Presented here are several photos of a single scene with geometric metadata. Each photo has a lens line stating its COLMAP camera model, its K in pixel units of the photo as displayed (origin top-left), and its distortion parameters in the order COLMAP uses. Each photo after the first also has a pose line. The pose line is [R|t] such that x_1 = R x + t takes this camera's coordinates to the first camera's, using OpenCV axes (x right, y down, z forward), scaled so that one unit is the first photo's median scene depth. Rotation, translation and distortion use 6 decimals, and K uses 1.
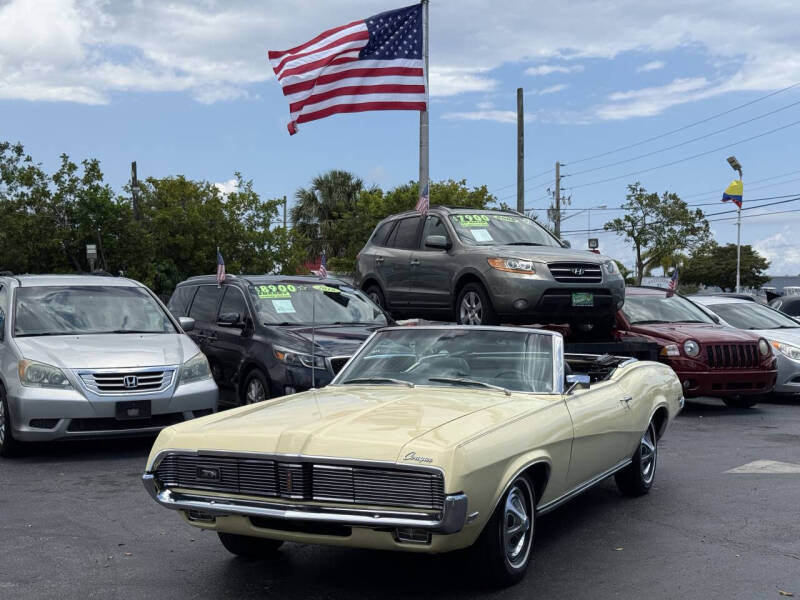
lens RADIAL K [[1128.1, 0, 395.9], [0, 1128.1, 298.3], [0, 0, 1]] dist [0.200908, -0.496173]
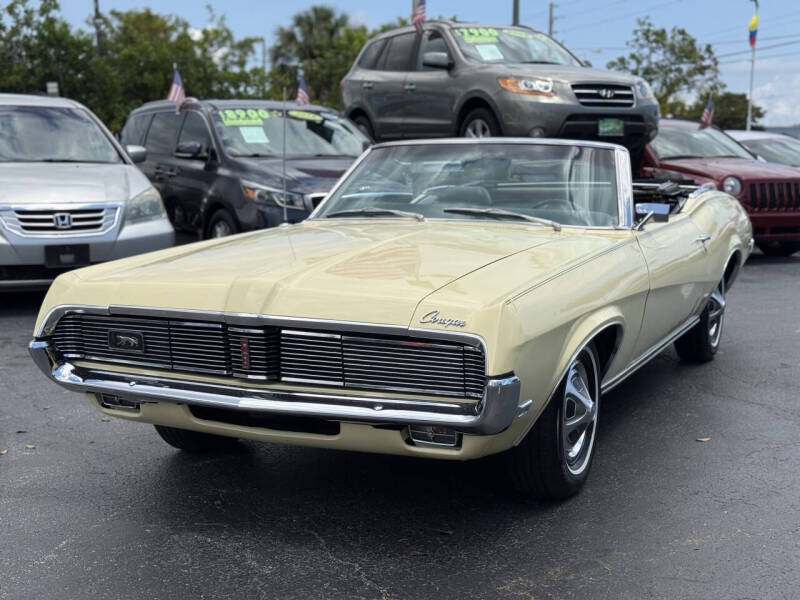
lens RADIAL K [[1128.1, 0, 395.9], [0, 1128.1, 298.3], [0, 0, 1]] dist [0.200908, -0.496173]
pose [[0.999890, 0.000337, 0.014796, -0.007388], [-0.002223, 0.991819, 0.127630, 0.020559], [-0.014632, -0.127649, 0.991711, 0.160822]]
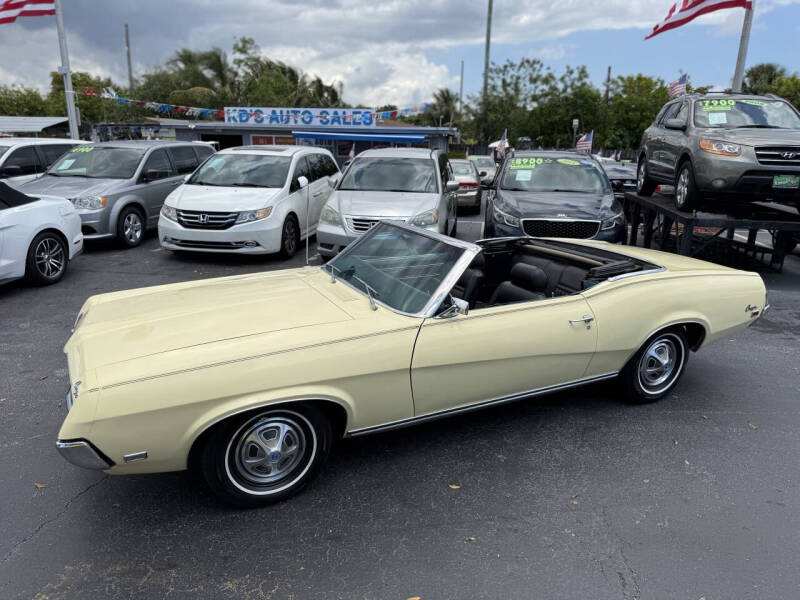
lens RADIAL K [[570.2, 0, 397.4], [0, 570.2, 300.4], [0, 0, 1]] dist [0.046530, -0.072128]
pose [[0.791698, 0.177684, -0.584502, 0.226491], [-0.018965, 0.963456, 0.267195, -0.031171], [0.610618, -0.200453, 0.766136, 0.353914]]
